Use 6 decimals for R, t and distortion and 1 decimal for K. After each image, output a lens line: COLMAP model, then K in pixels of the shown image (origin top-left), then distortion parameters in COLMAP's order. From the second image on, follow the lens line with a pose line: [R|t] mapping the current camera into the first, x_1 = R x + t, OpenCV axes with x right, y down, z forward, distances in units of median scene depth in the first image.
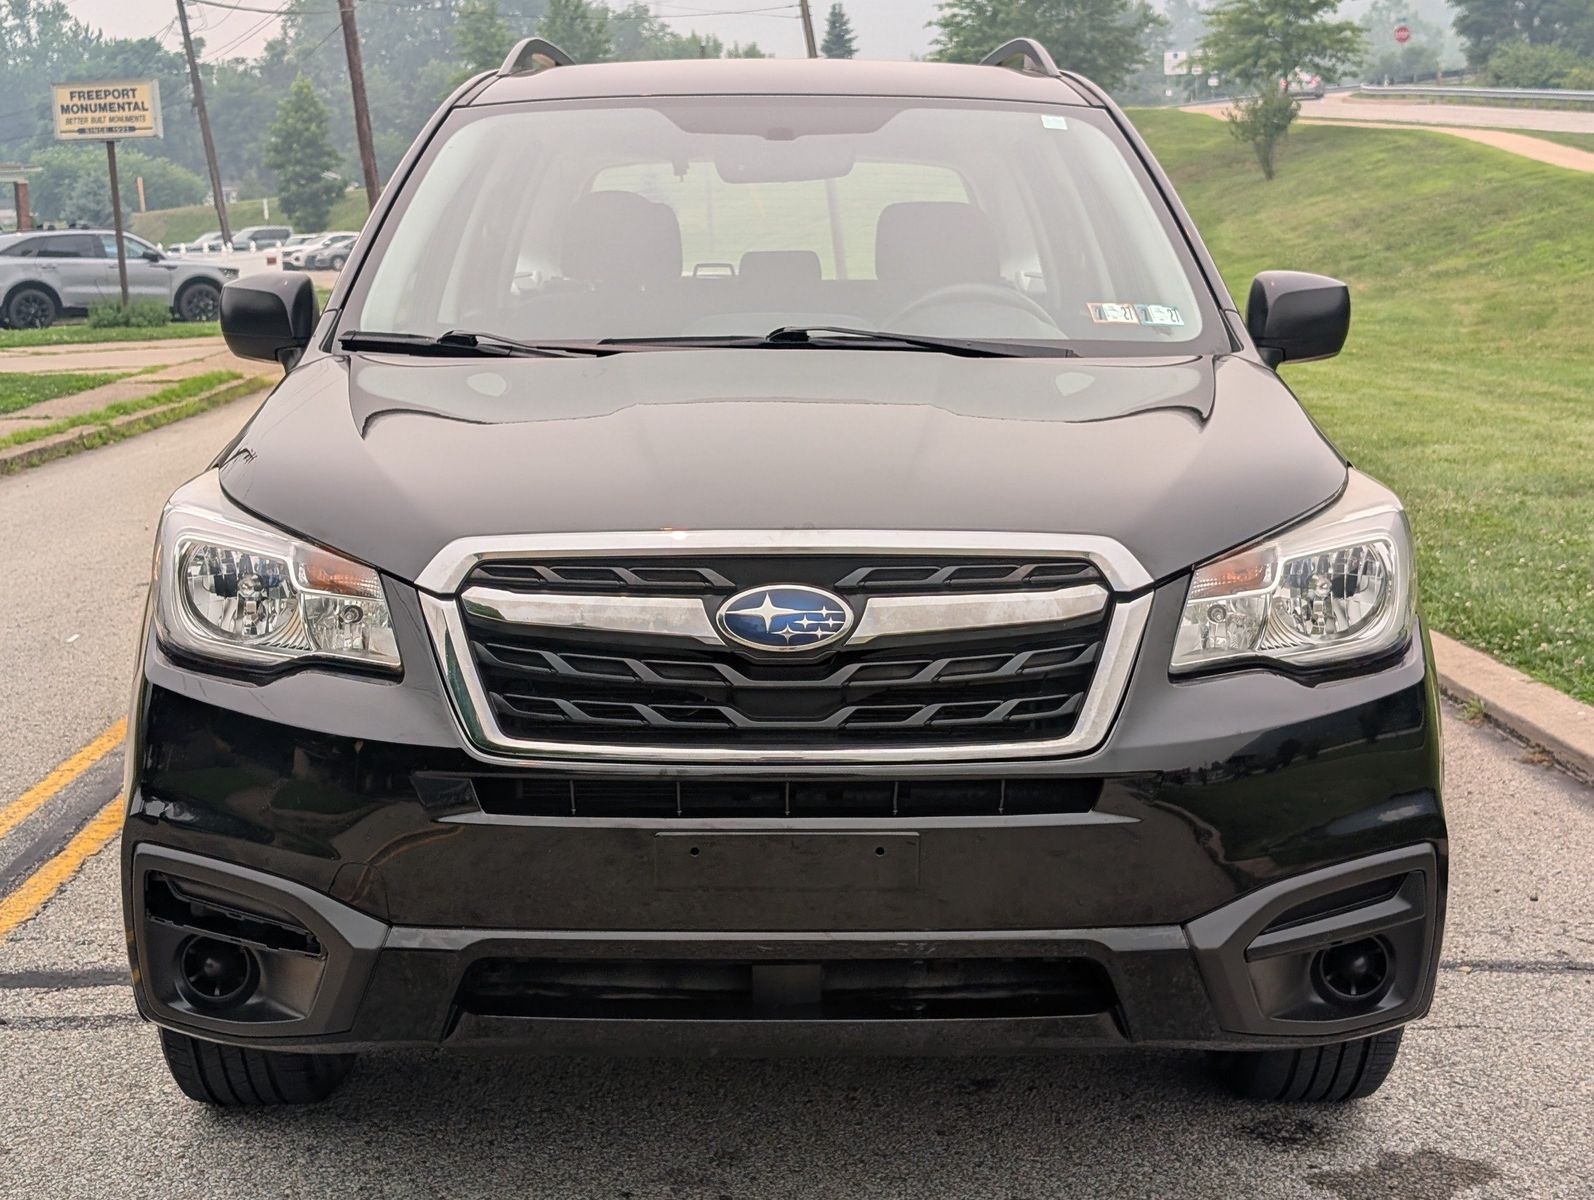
lens RADIAL K [[2465.9, 0, 780.4], [0, 2465.9, 598.1], [0, 0, 1]] dist [0.213461, -0.865467]
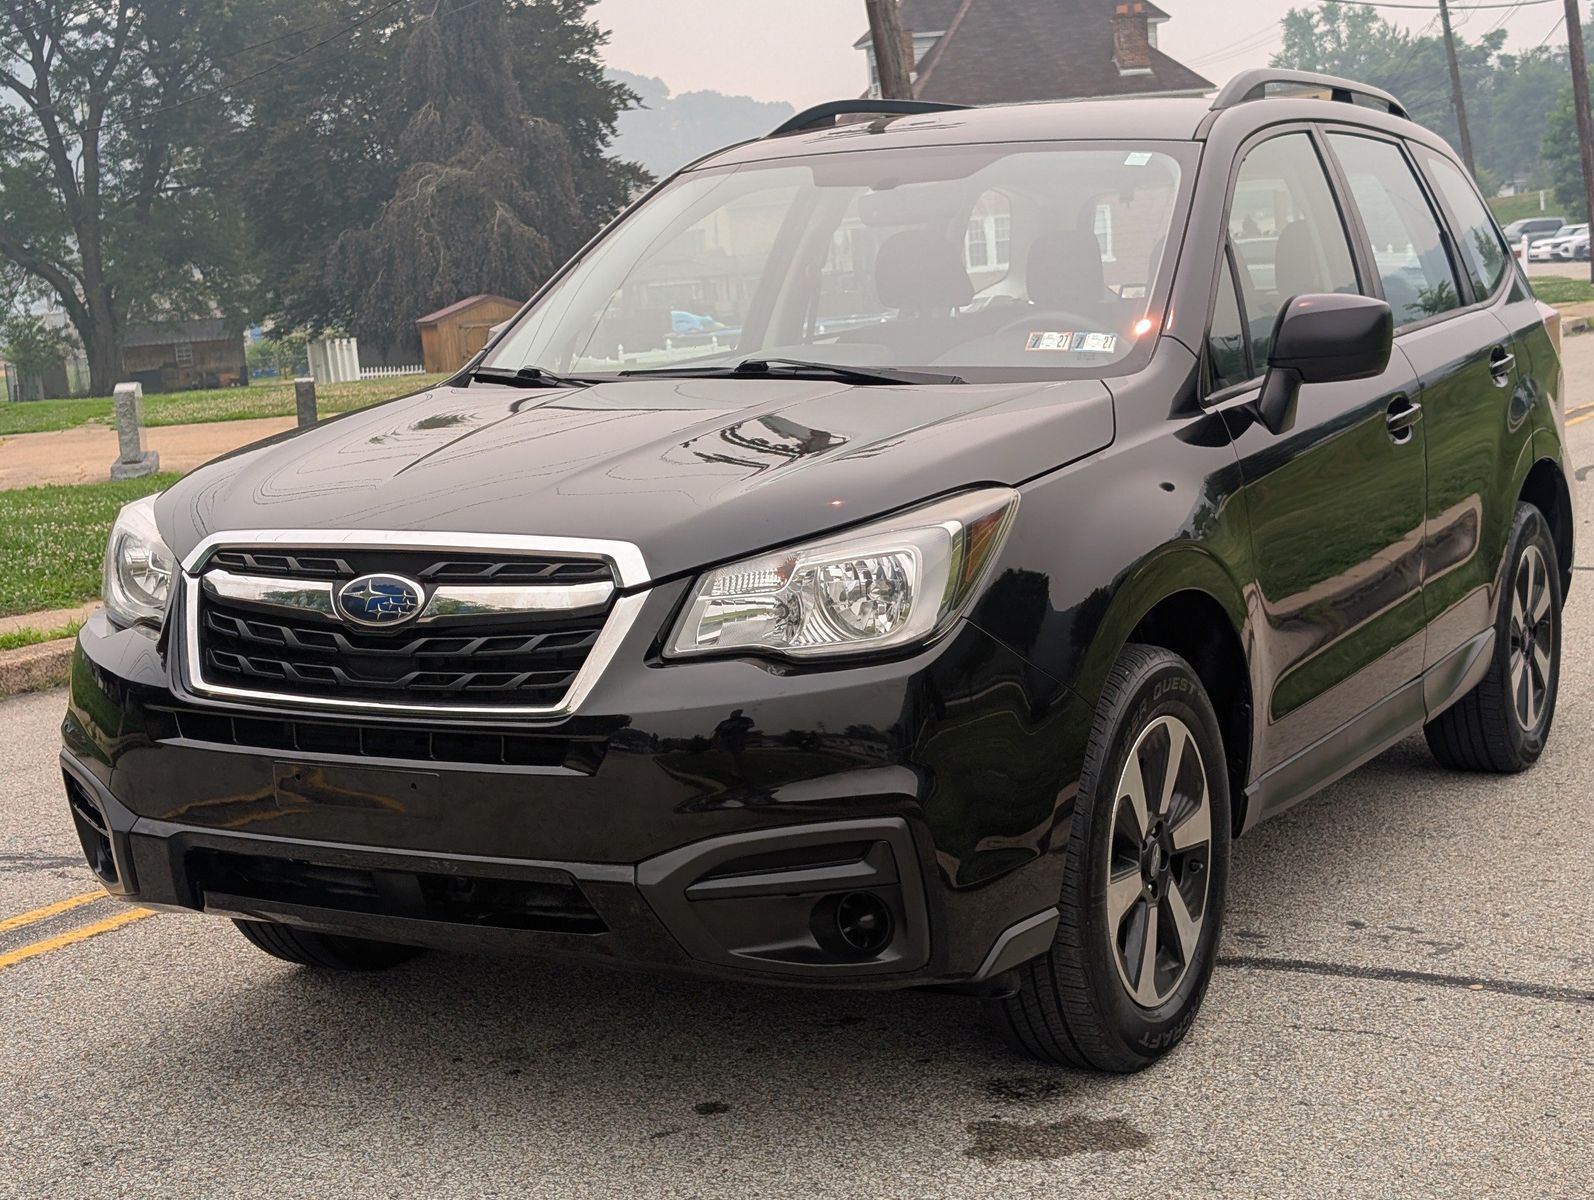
lens RADIAL K [[2465.9, 0, 780.4], [0, 2465.9, 598.1], [0, 0, 1]] dist [0.213461, -0.865467]
pose [[0.870771, 0.033981, -0.490514, 0.648780], [-0.033141, 0.999397, 0.010402, -0.010345], [0.490571, 0.007198, 0.871371, -0.011040]]
